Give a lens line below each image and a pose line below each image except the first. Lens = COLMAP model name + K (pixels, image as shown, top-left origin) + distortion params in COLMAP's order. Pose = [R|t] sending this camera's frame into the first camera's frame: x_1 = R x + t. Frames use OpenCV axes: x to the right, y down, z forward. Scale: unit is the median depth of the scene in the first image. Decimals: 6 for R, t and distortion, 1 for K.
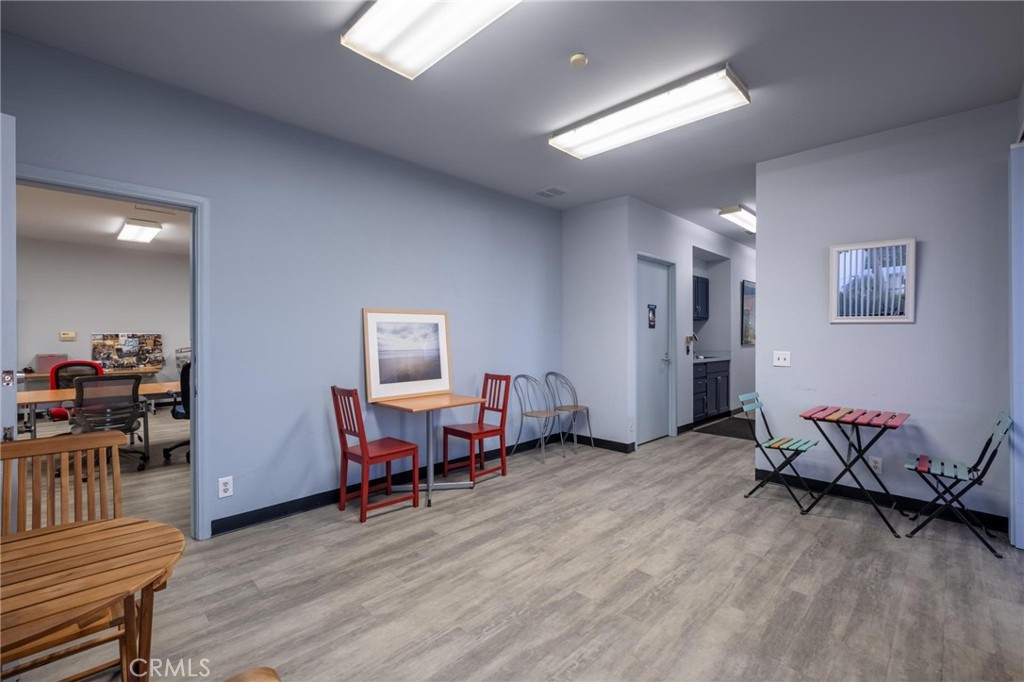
lens RADIAL K [[446.0, 0, 512.4], [0, 446.0, 335.6], [0, 0, 1]] dist [-0.001176, -0.003013]
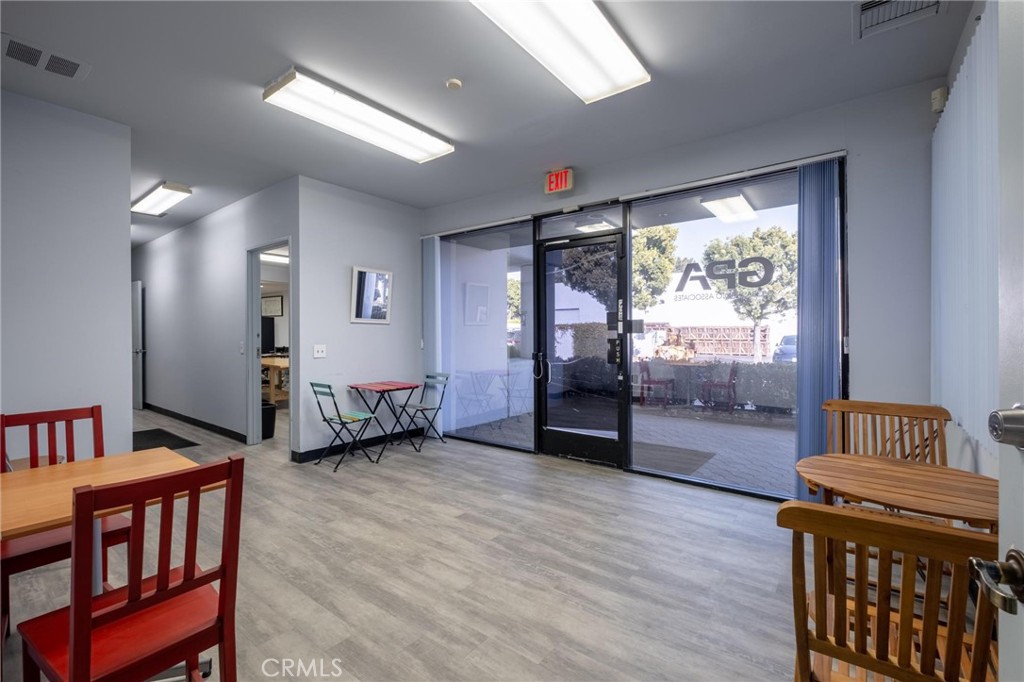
lens RADIAL K [[446.0, 0, 512.4], [0, 446.0, 335.1], [0, 0, 1]] dist [-0.001176, -0.003013]
pose [[-0.126407, -0.002301, 0.991976, -0.850578], [0.003894, 0.999988, 0.002816, 0.010109], [-0.991971, 0.004219, -0.126396, 0.868111]]
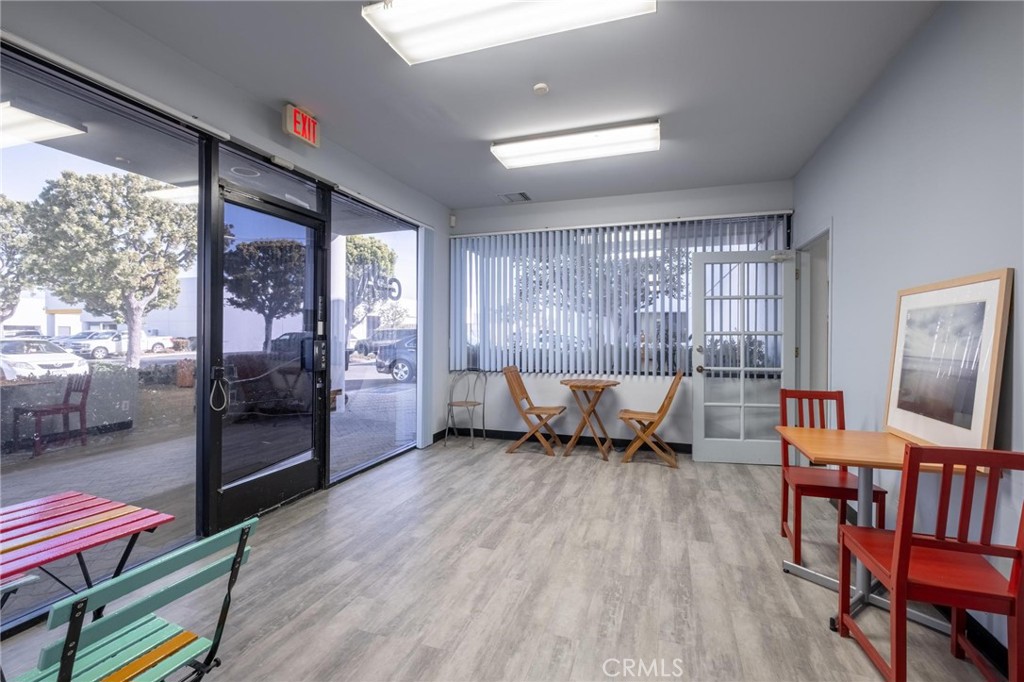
lens RADIAL K [[446.0, 0, 514.1], [0, 446.0, 337.6], [0, 0, 1]] dist [-0.001176, -0.003013]
pose [[-0.897823, 0.002846, -0.440347, 0.612301], [-0.001001, 0.999963, 0.008503, 0.006027], [0.440355, 0.008075, -0.897787, 1.721901]]
